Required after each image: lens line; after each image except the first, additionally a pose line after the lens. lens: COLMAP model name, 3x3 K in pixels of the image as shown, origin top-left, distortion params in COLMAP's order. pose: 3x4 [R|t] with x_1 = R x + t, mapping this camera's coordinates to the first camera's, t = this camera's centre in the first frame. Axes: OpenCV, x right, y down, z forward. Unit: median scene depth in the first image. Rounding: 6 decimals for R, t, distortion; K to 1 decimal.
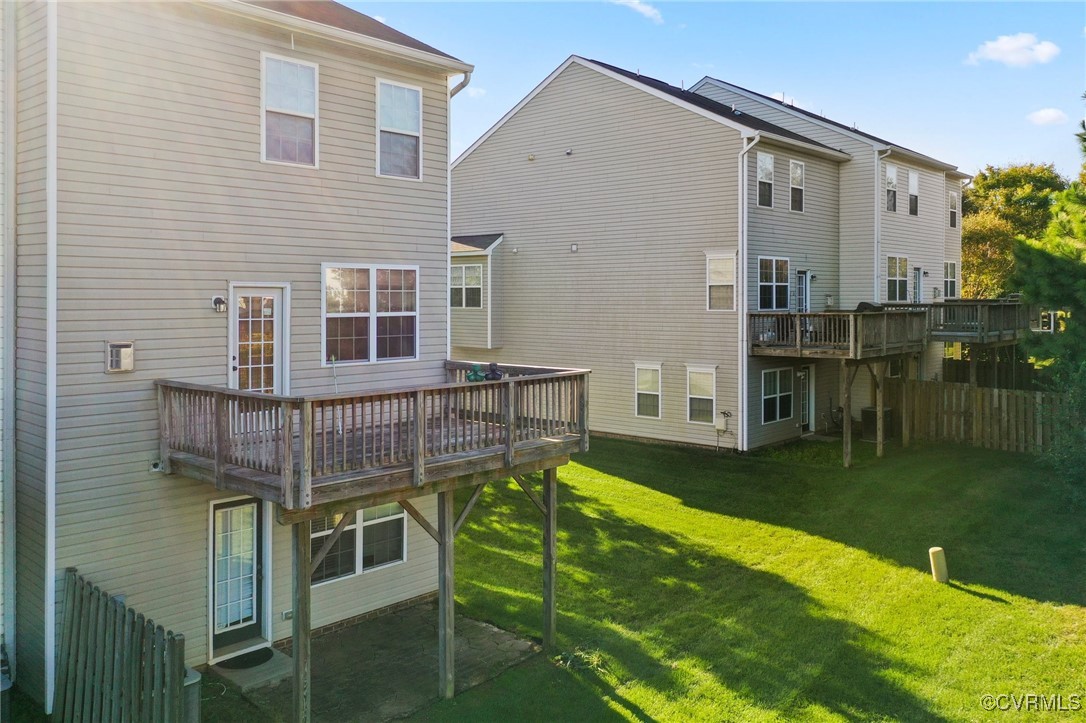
lens RADIAL K [[861.1, 0, 543.1], [0, 861.1, 369.5], [0, 0, 1]] dist [-0.005344, -0.002563]
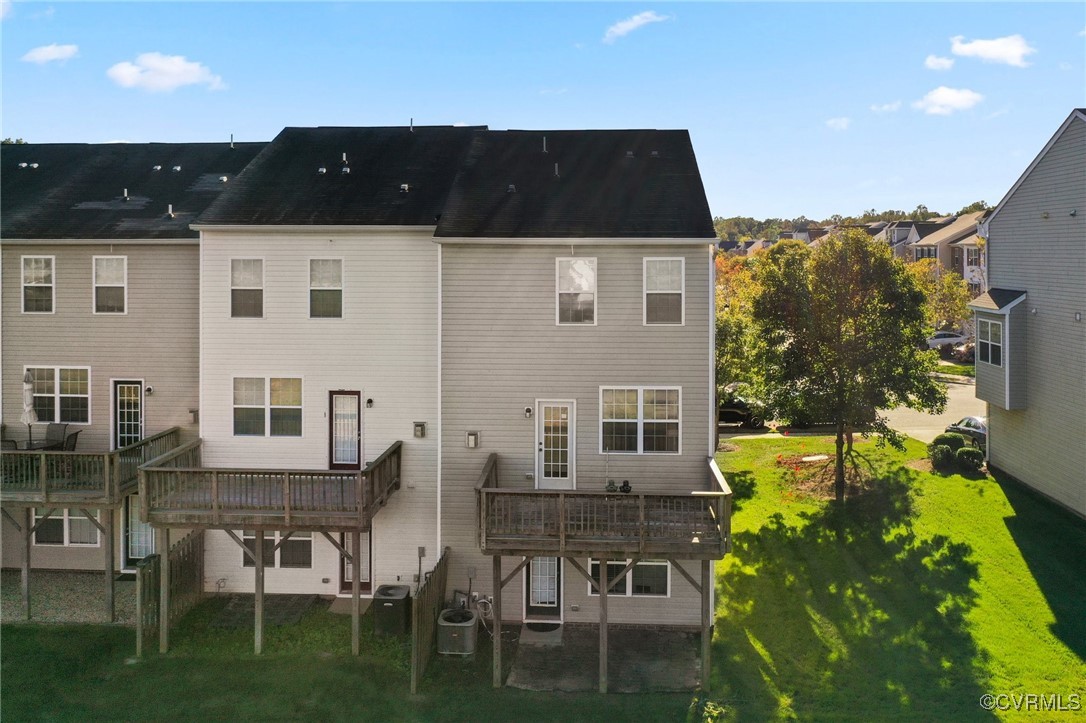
lens RADIAL K [[906.7, 0, 543.0], [0, 906.7, 361.5], [0, 0, 1]] dist [-0.007808, -0.002719]
pose [[0.617154, 0.091582, -0.781494, 0.881563], [-0.057480, 0.995797, 0.071303, -0.263839], [0.784740, 0.000915, 0.619824, -0.056668]]
